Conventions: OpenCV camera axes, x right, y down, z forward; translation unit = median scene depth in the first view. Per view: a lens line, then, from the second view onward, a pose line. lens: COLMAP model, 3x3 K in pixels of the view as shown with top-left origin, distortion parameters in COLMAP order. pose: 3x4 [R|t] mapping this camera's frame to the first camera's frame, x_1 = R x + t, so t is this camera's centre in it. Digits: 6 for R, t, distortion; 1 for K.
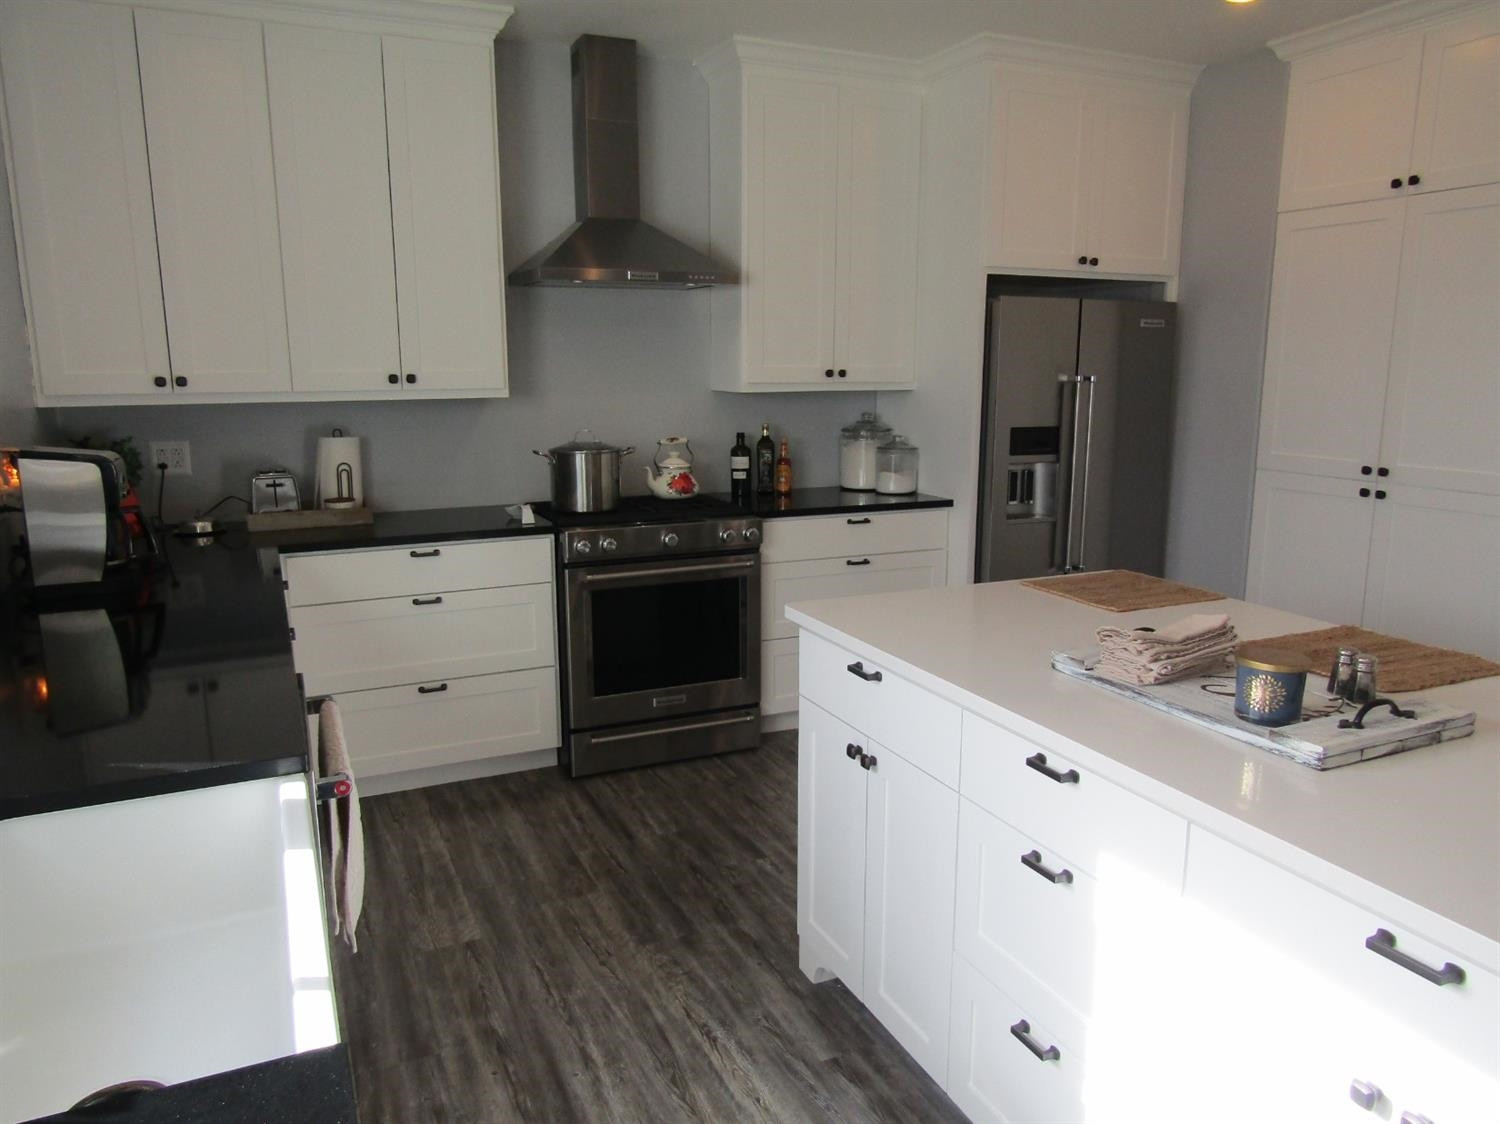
lens RADIAL K [[1070.2, 0, 754.3], [0, 1070.2, 566.4], [0, 0, 1]] dist [-0.009914, 0.015368]
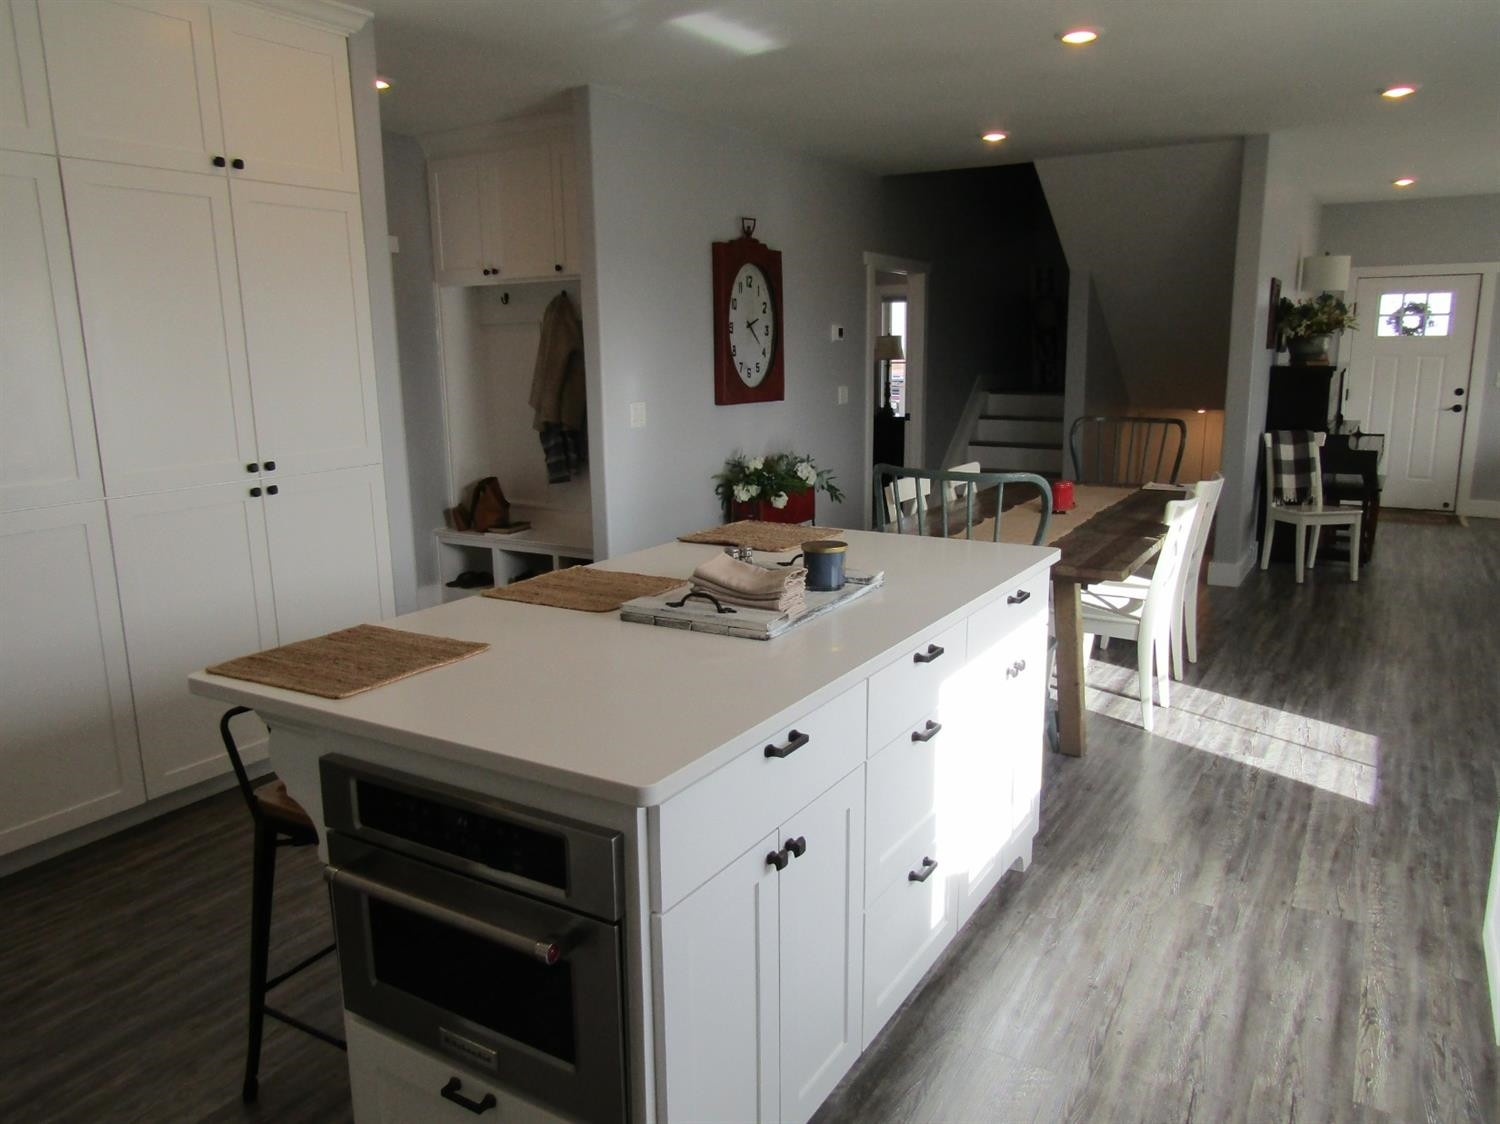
lens RADIAL K [[1070.2, 0, 752.6], [0, 1070.2, 556.8], [0, 0, 1]] dist [-0.009914, 0.015368]
pose [[-0.557517, -0.154914, 0.815584, -0.908747], [0.169051, 0.940664, 0.294232, -0.442056], [-0.812771, 0.301915, -0.498248, 2.294456]]
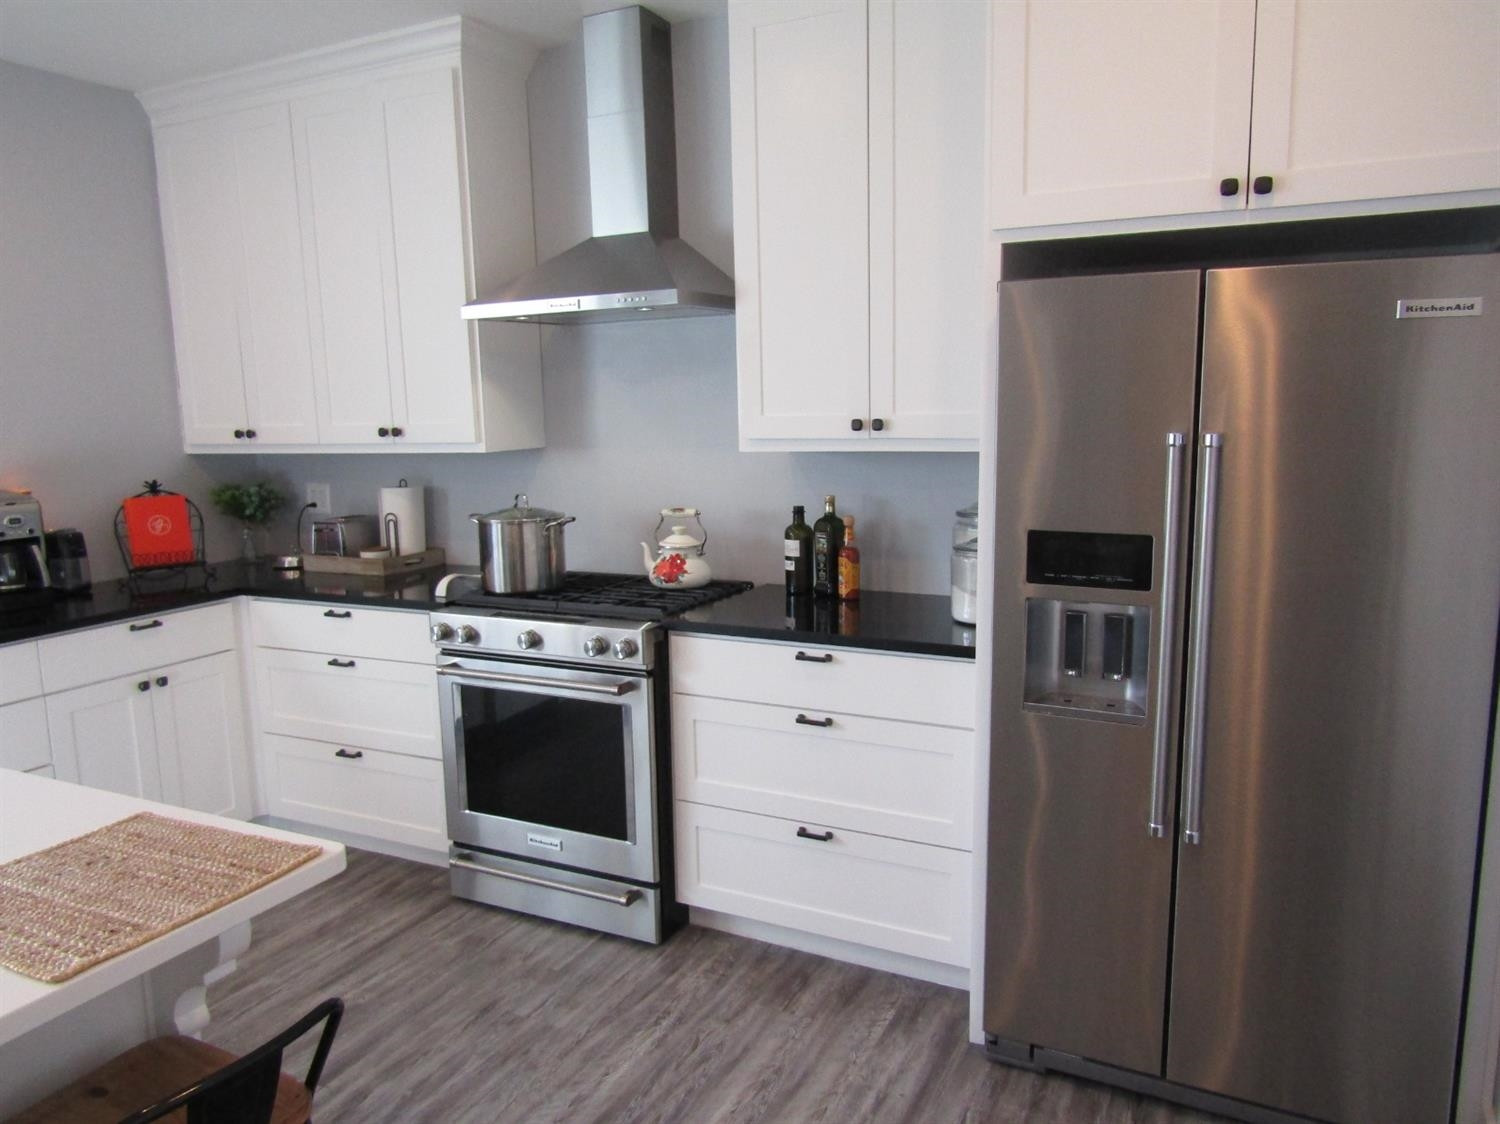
lens RADIAL K [[1070.2, 0, 752.8], [0, 1070.2, 564.2], [0, 0, 1]] dist [-0.009914, 0.015368]
pose [[0.629576, 0.102677, -0.770124, 0.605735], [-0.131057, 0.991060, 0.024995, -0.117106], [0.765805, 0.085194, 0.637404, 0.608541]]
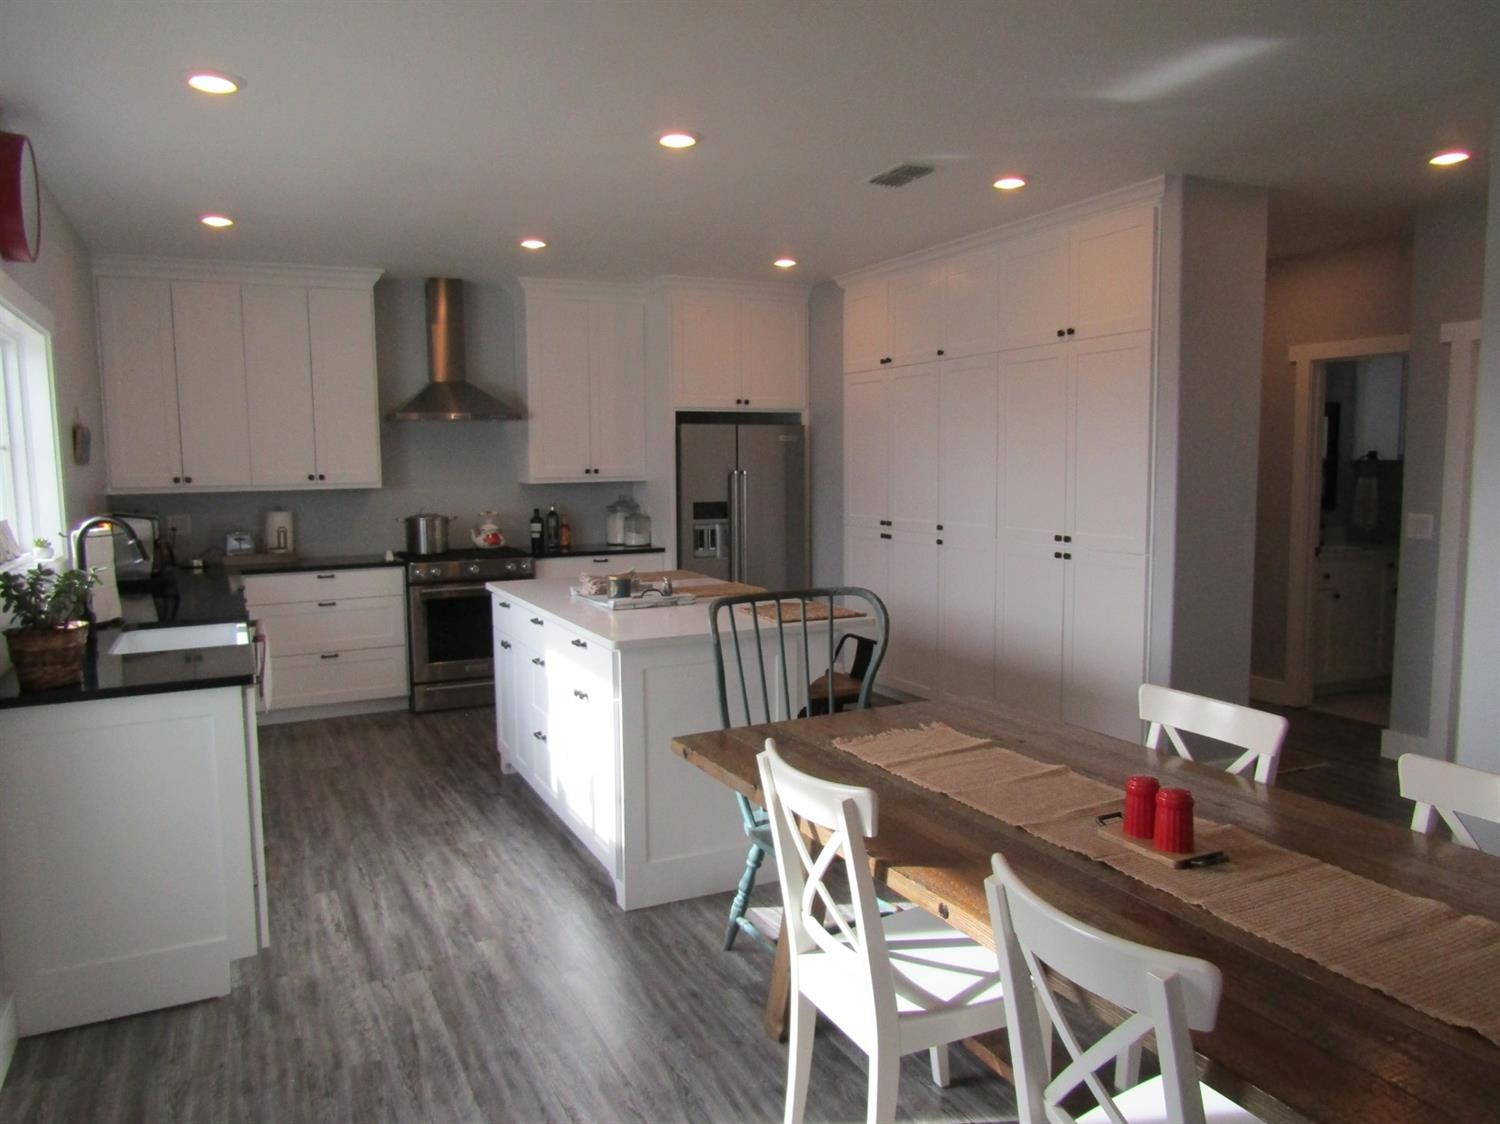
lens RADIAL K [[1070.2, 0, 749.4], [0, 1070.2, 568.7], [0, 0, 1]] dist [-0.009914, 0.015368]
pose [[0.999740, -0.012336, 0.019197, 0.316640], [0.013998, 0.995935, -0.088980, 0.128036], [-0.018021, 0.089225, 0.995848, -0.679073]]
